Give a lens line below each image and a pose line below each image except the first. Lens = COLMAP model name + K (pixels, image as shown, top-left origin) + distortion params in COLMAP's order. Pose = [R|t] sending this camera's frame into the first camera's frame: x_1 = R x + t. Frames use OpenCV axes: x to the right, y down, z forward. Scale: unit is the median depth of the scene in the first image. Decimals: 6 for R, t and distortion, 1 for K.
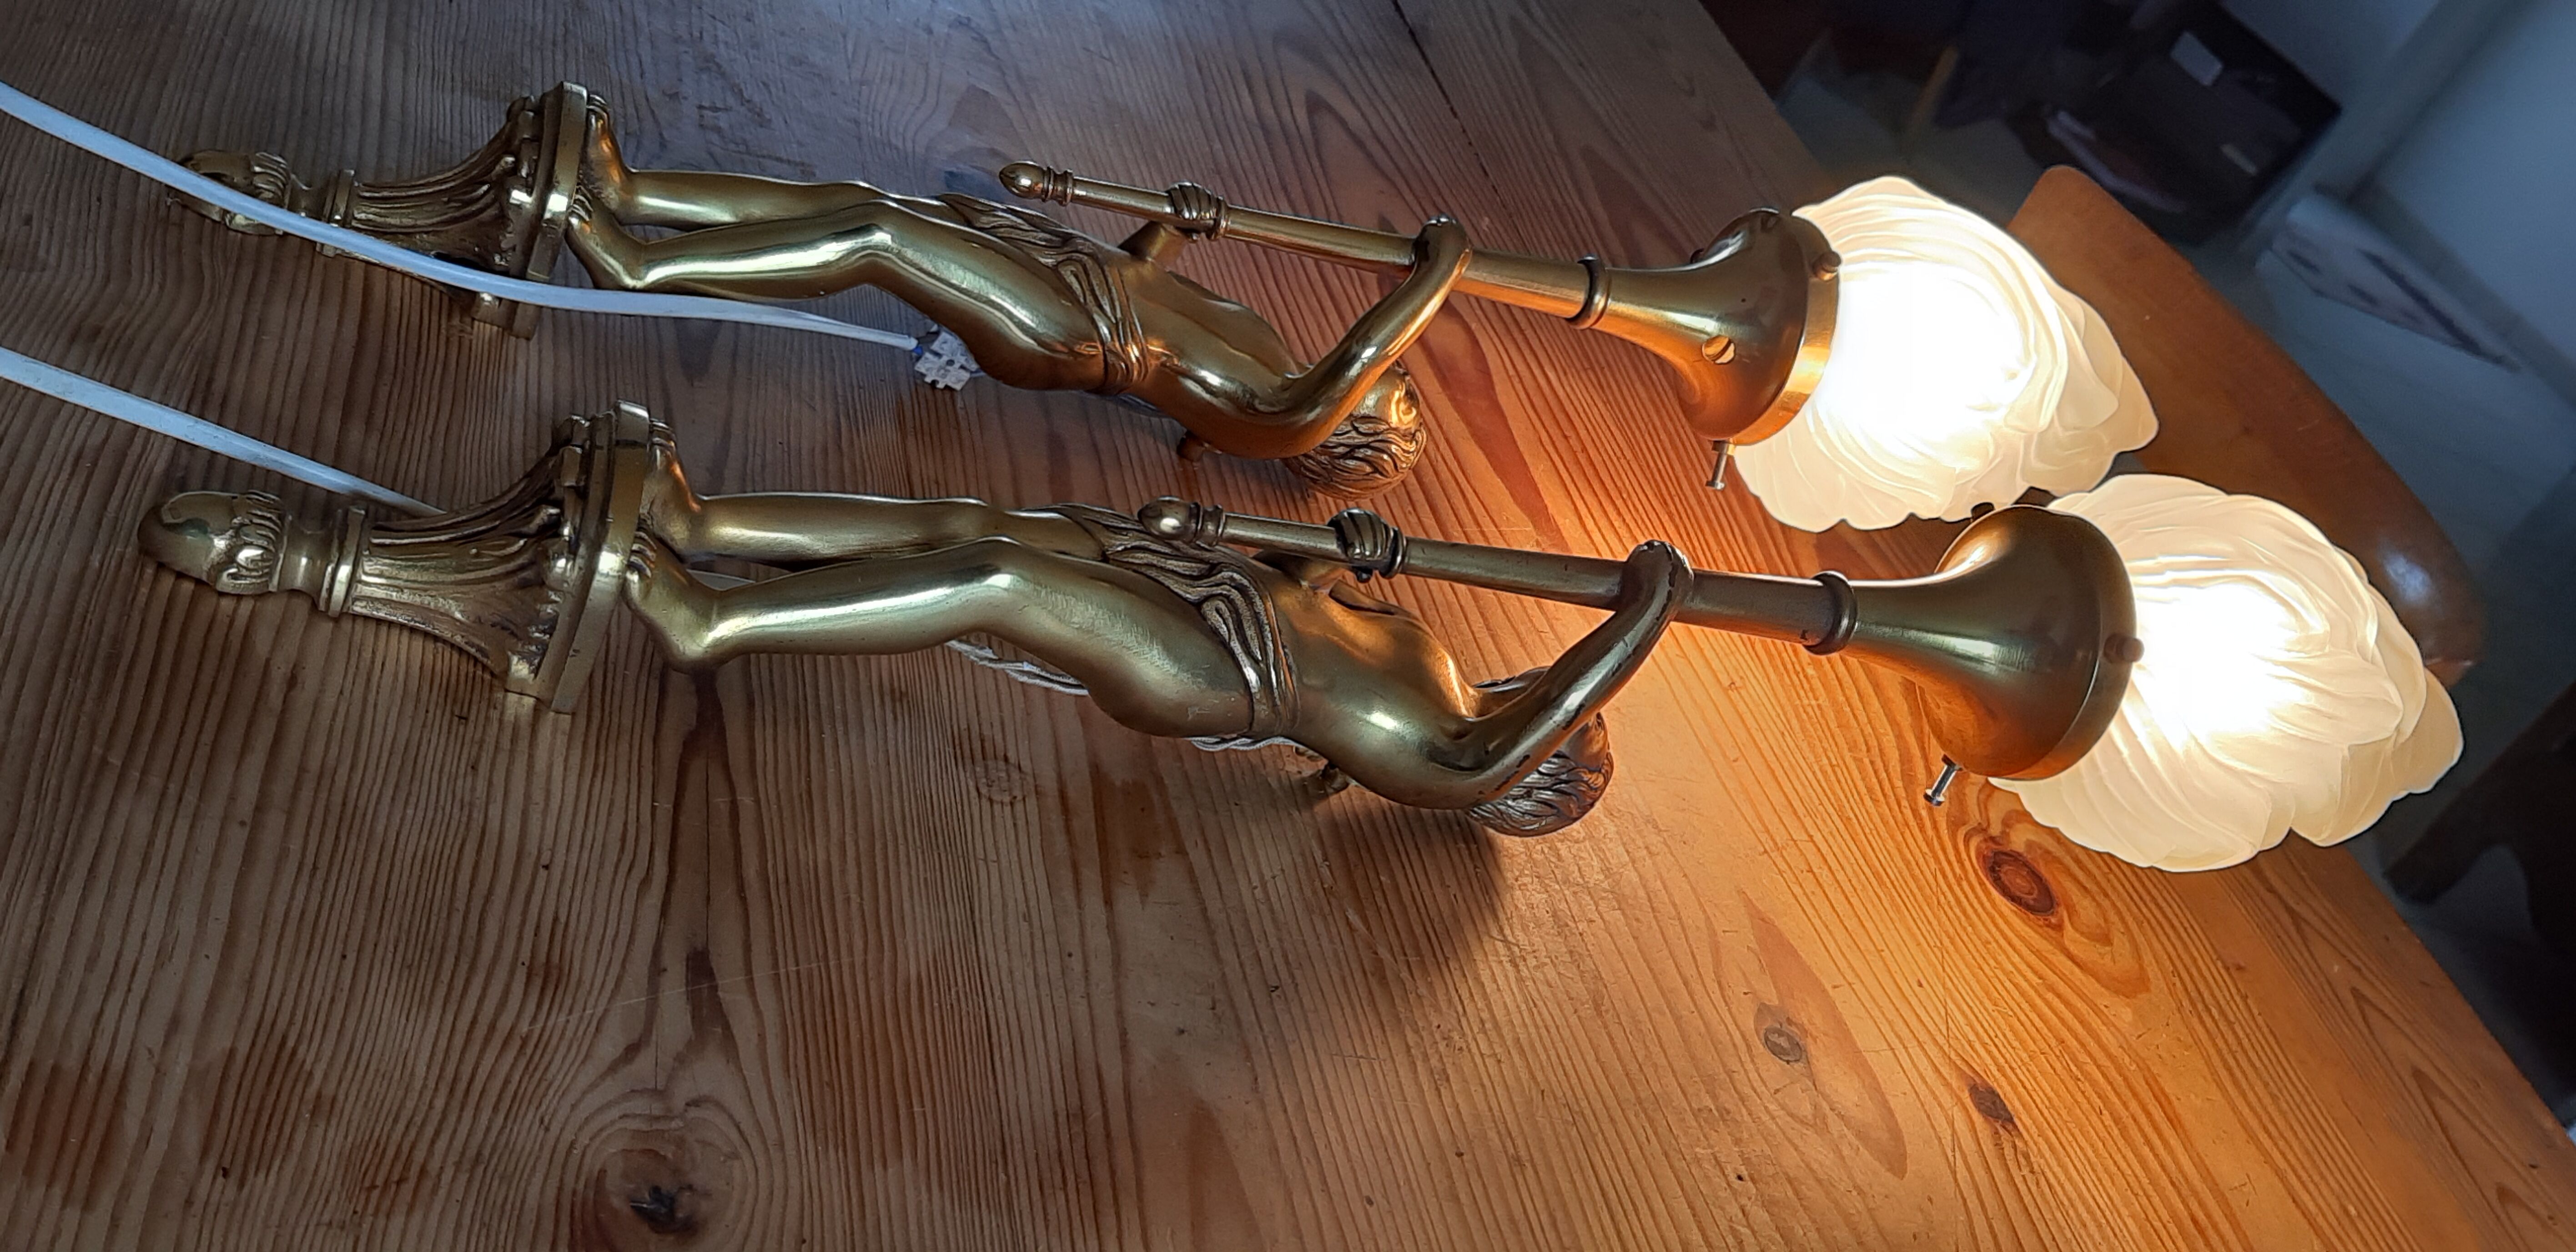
lens RADIAL K [[2076.4, 0, 1348.7], [0, 2076.4, 628.6], [0, 0, 1]] dist [0.066187, -0.133370]
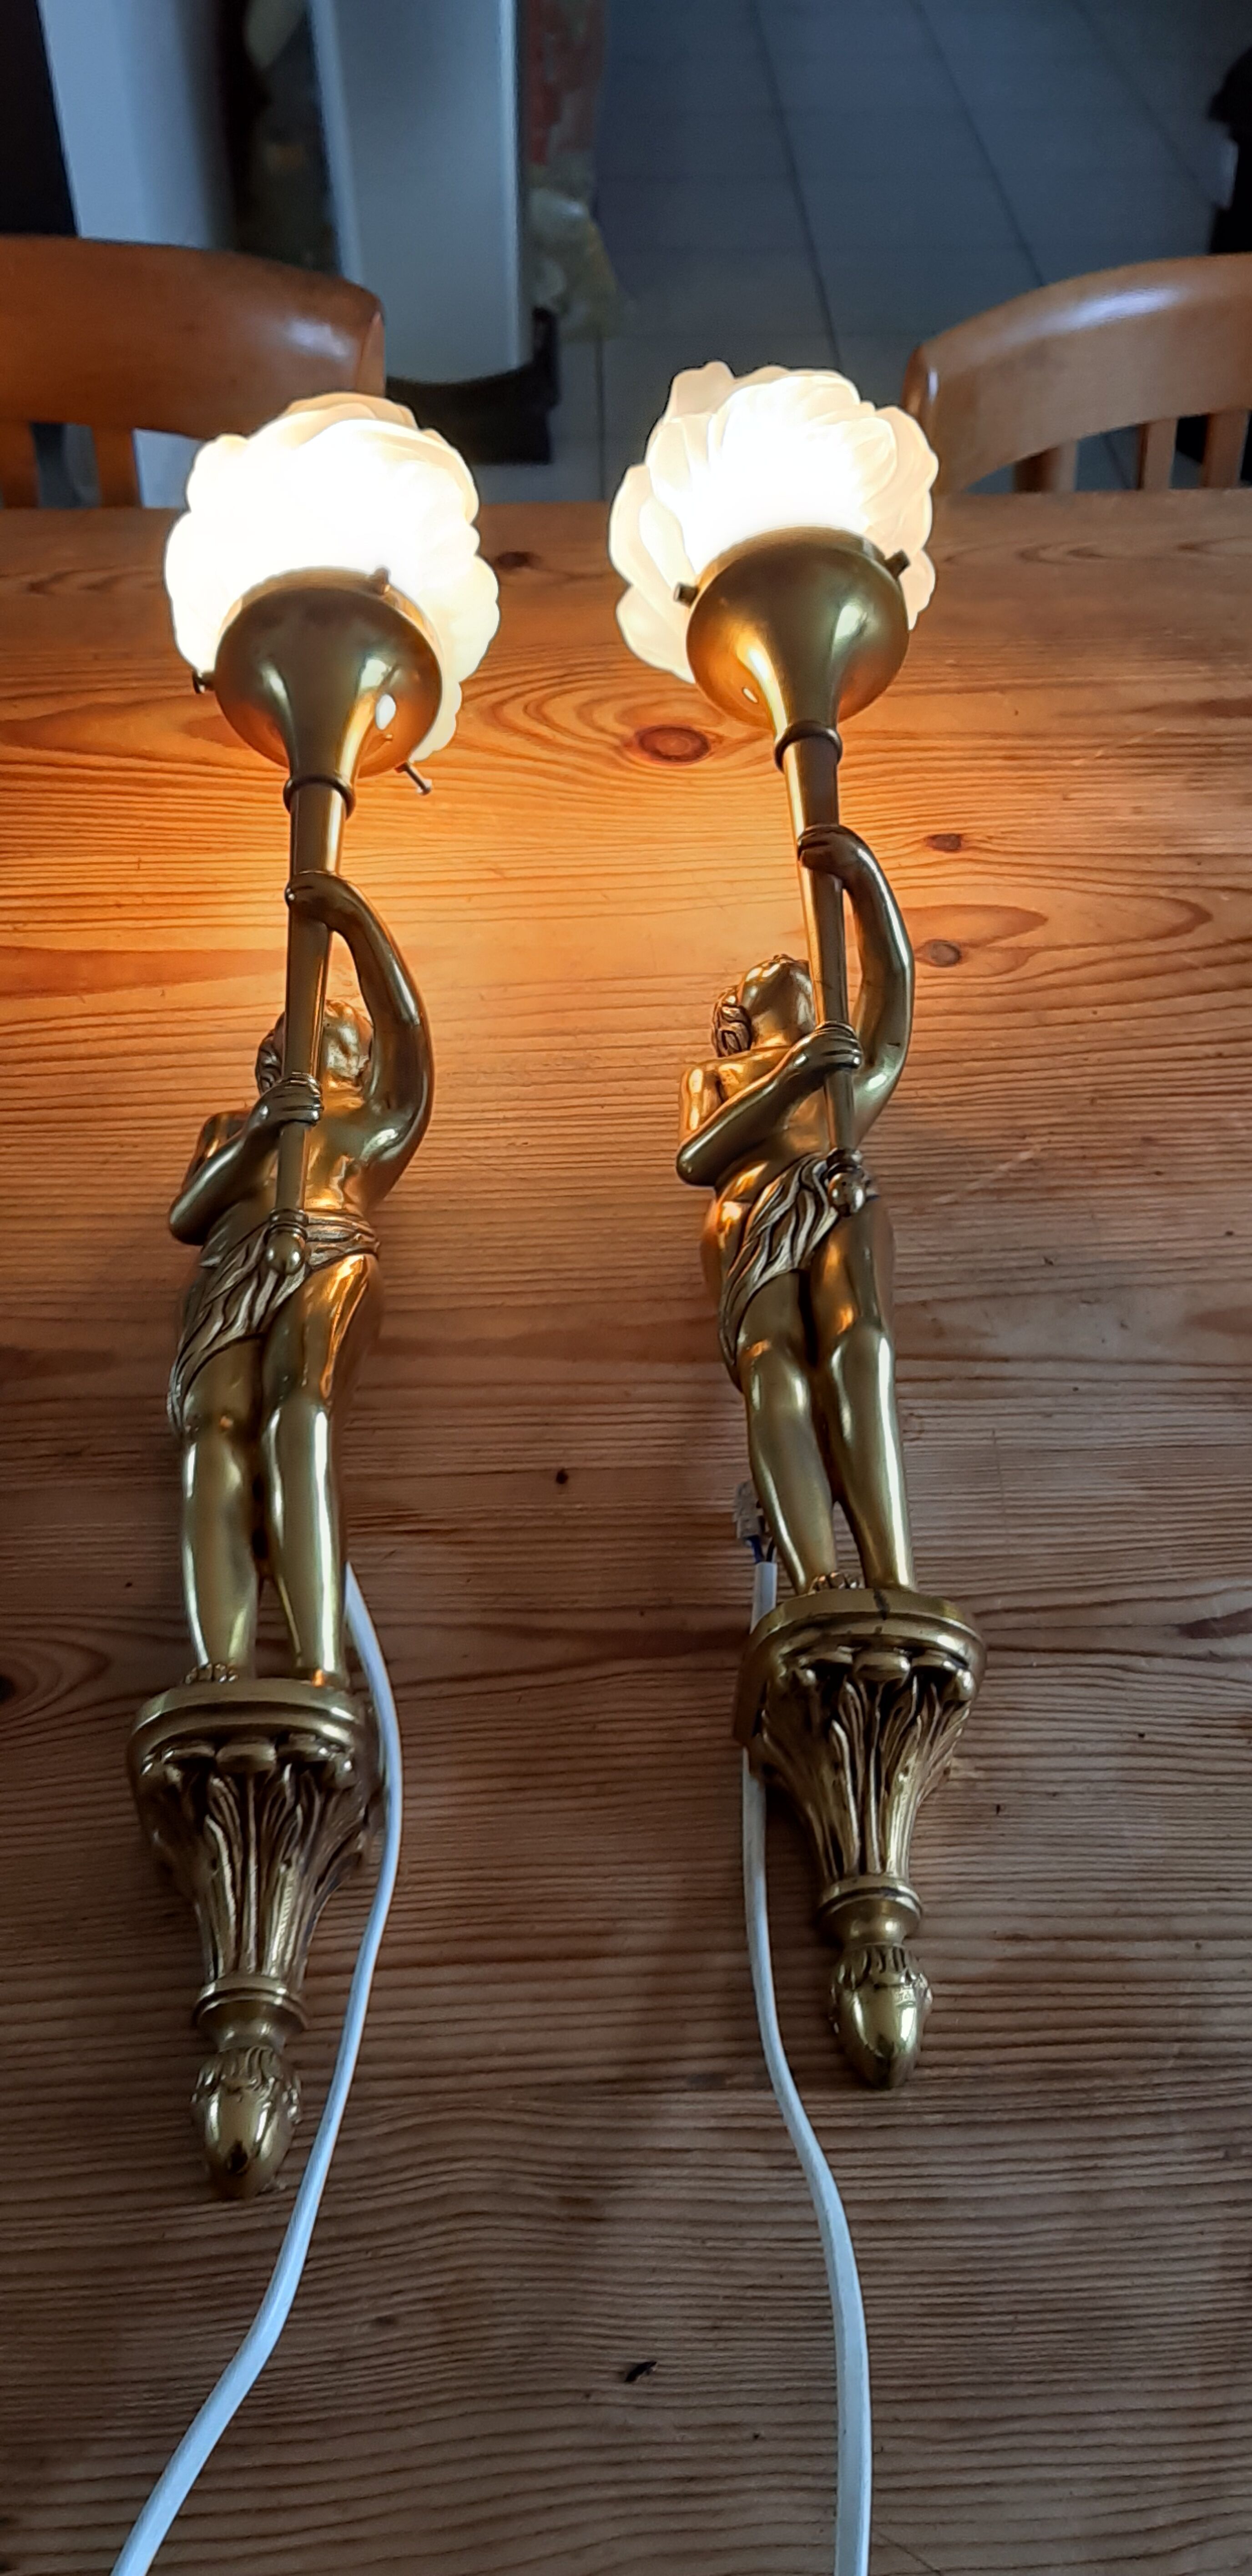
lens RADIAL K [[2070.5, 0, 629.9], [0, 2070.5, 1207.3], [0, 0, 1]] dist [0.066024, -0.136098]
pose [[0.194010, -0.923124, 0.331966, -0.554363], [0.633669, 0.376253, 0.675942, -1.006560], [-0.748881, 0.079217, 0.657952, 0.390129]]
